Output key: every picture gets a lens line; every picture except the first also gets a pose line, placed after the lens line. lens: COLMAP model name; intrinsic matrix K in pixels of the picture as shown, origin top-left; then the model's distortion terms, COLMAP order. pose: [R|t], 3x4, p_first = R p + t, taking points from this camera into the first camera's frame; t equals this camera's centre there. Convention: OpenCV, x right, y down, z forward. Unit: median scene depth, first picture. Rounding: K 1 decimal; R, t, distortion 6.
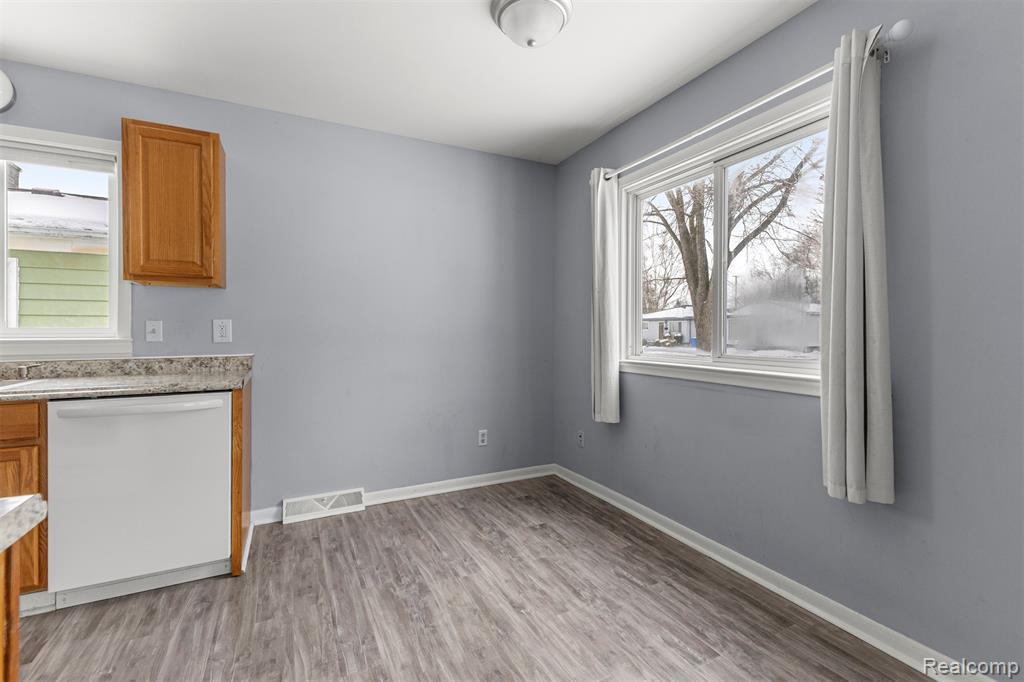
lens RADIAL K [[448.0, 0, 513.7], [0, 448.0, 332.6], [0, 0, 1]] dist [0.013844, -0.000623]
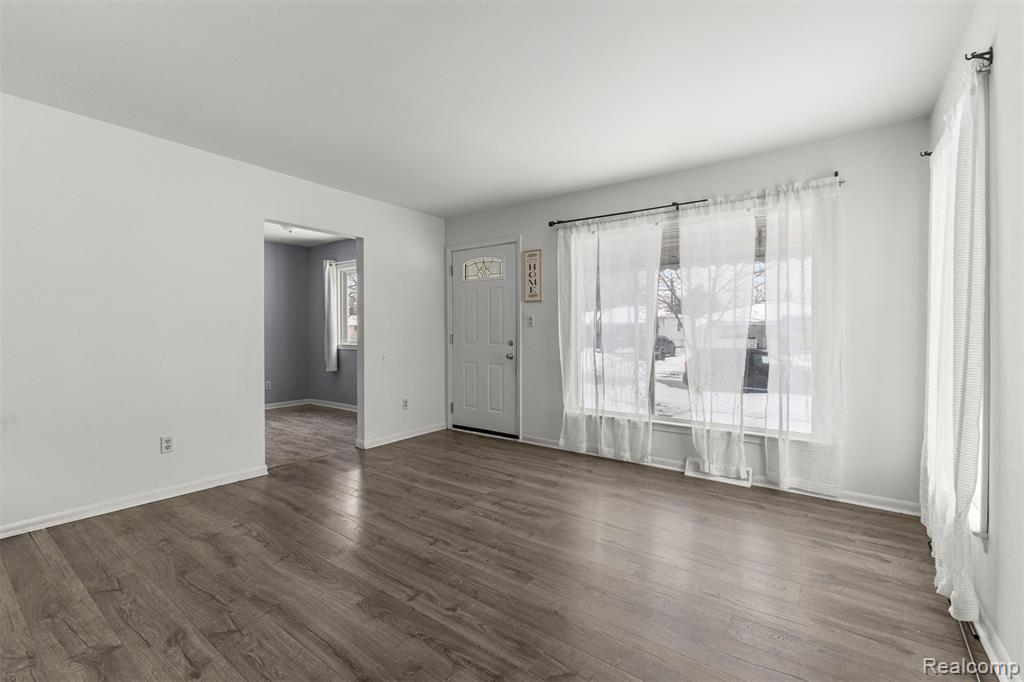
lens RADIAL K [[440.3, 0, 512.9], [0, 440.3, 333.5], [0, 0, 1]] dist [0.005817, -0.000856]
pose [[0.892596, -0.004642, 0.450833, 0.026244], [0.004358, 0.999989, 0.001668, 0.009047], [-0.450836, 0.000476, 0.892607, -1.780808]]
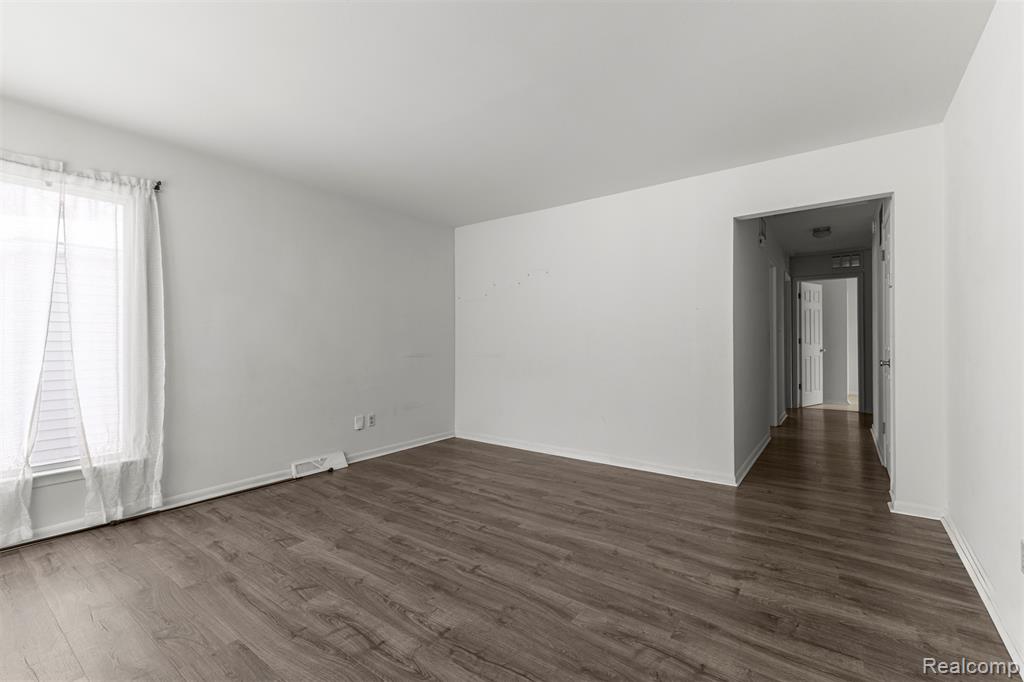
lens RADIAL K [[440.3, 0, 512.9], [0, 440.3, 333.5], [0, 0, 1]] dist [0.005817, -0.000856]
pose [[-0.893428, -0.004438, -0.449185, 0.687302], [0.001181, 0.999925, -0.012230, 0.009417], [0.449205, -0.011457, -0.893355, 0.136603]]
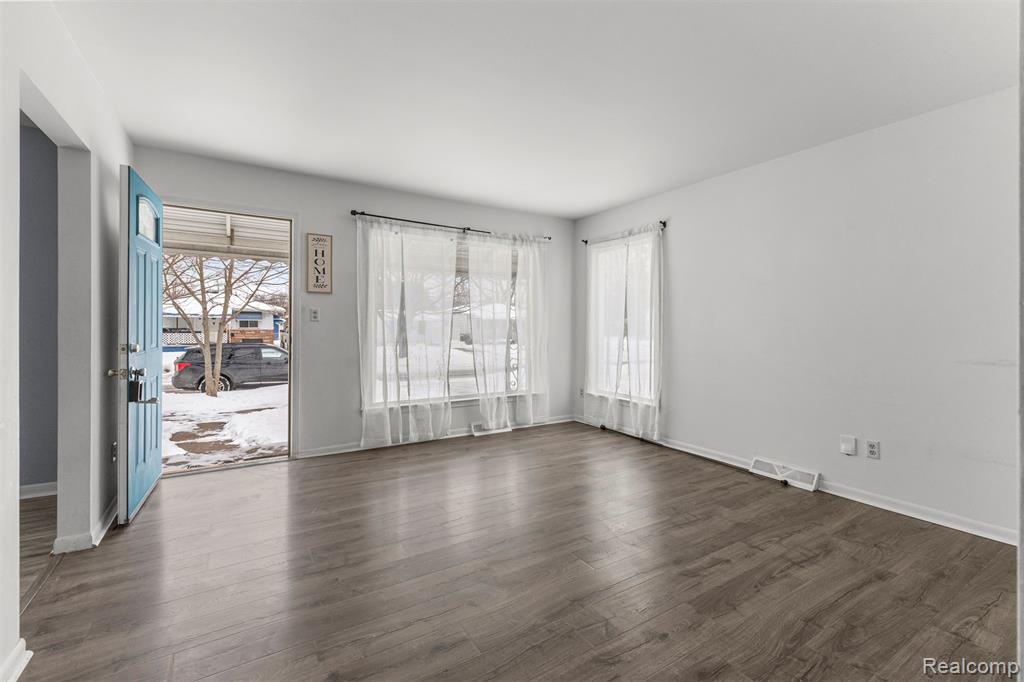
lens RADIAL K [[445.9, 0, 518.5], [0, 445.9, 327.0], [0, 0, 1]] dist [0.007508, -0.000118]
pose [[-0.097346, -0.004621, 0.995240, -0.807078], [0.001228, 0.999988, 0.004763, -0.003697], [-0.995250, 0.001686, -0.097339, -0.681705]]
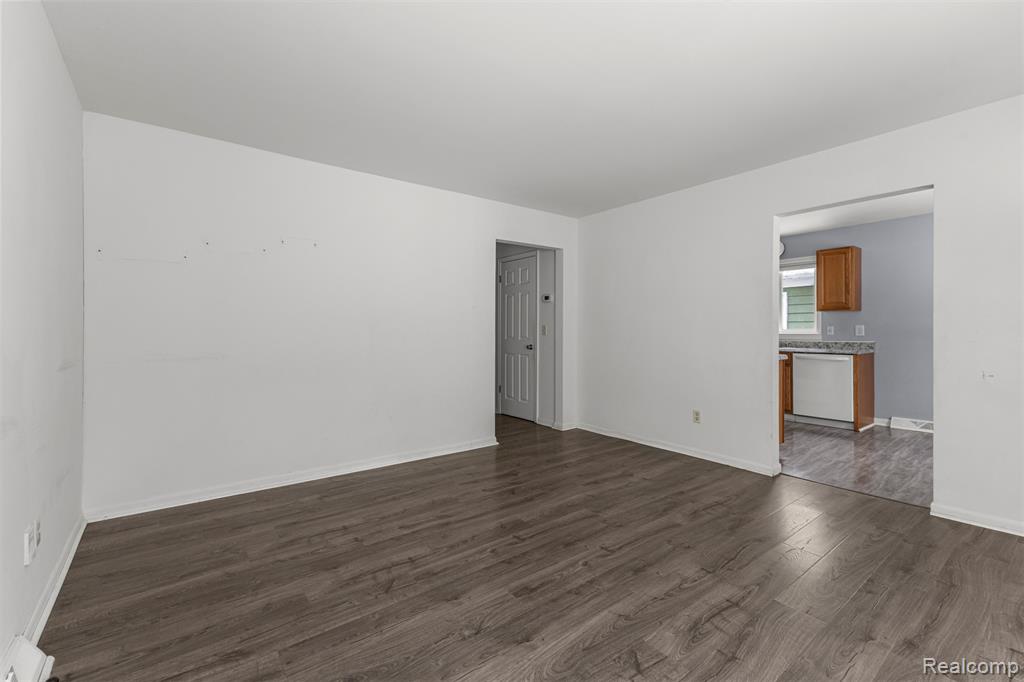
lens RADIAL K [[440.3, 0, 512.9], [0, 440.3, 333.5], [0, 0, 1]] dist [0.005817, -0.000856]
pose [[0.183122, 0.003640, -0.983083, 1.282245], [-0.002676, 0.999991, 0.003204, 0.009476], [0.983087, 0.002043, 0.183130, -1.157764]]
